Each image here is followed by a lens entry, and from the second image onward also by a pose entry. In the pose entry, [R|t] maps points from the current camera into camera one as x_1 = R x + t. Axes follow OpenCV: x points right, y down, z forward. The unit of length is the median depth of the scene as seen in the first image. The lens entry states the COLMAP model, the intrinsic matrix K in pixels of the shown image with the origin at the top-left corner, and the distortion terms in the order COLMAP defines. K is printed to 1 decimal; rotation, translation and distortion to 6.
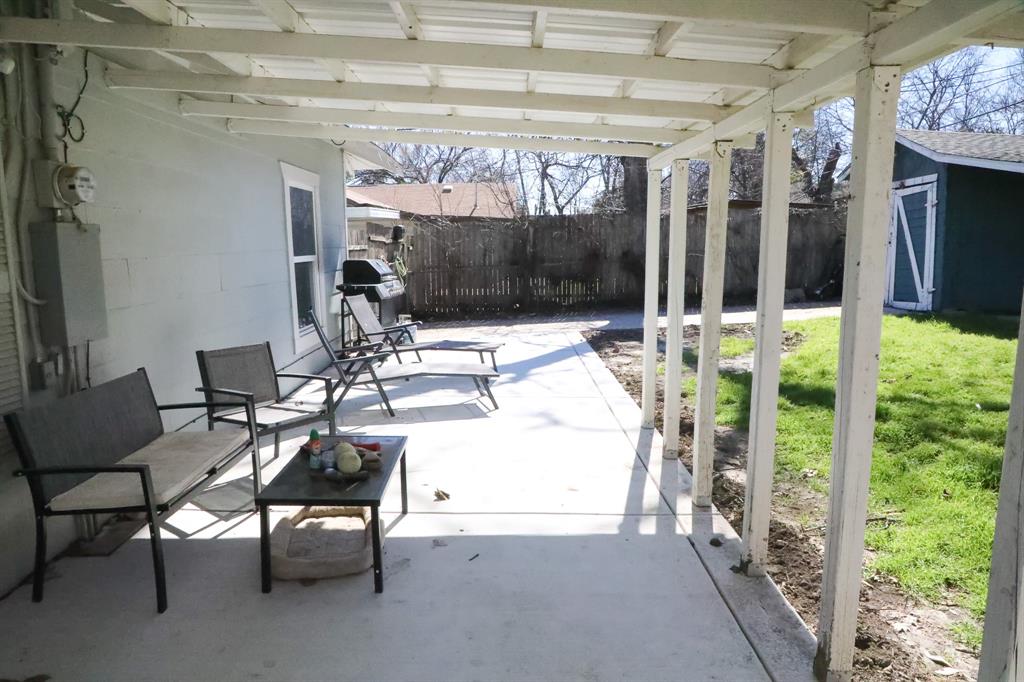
lens RADIAL K [[701.8, 0, 507.6], [0, 701.8, 347.8], [0, 0, 1]] dist [-0.068026, 0.033362]
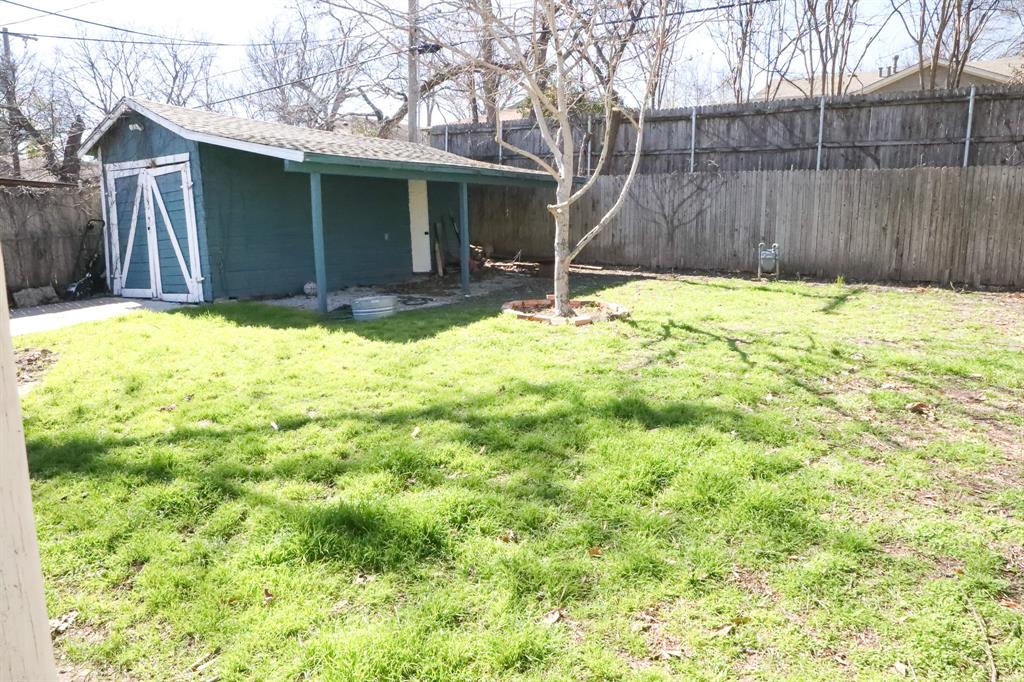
lens RADIAL K [[701.8, 0, 511.5], [0, 701.8, 346.8], [0, 0, 1]] dist [-0.068026, 0.033362]
pose [[0.563005, -0.139709, 0.814559, 0.097709], [0.120957, 0.988924, 0.086013, -0.028946], [-0.817554, 0.050101, 0.573669, 0.154069]]
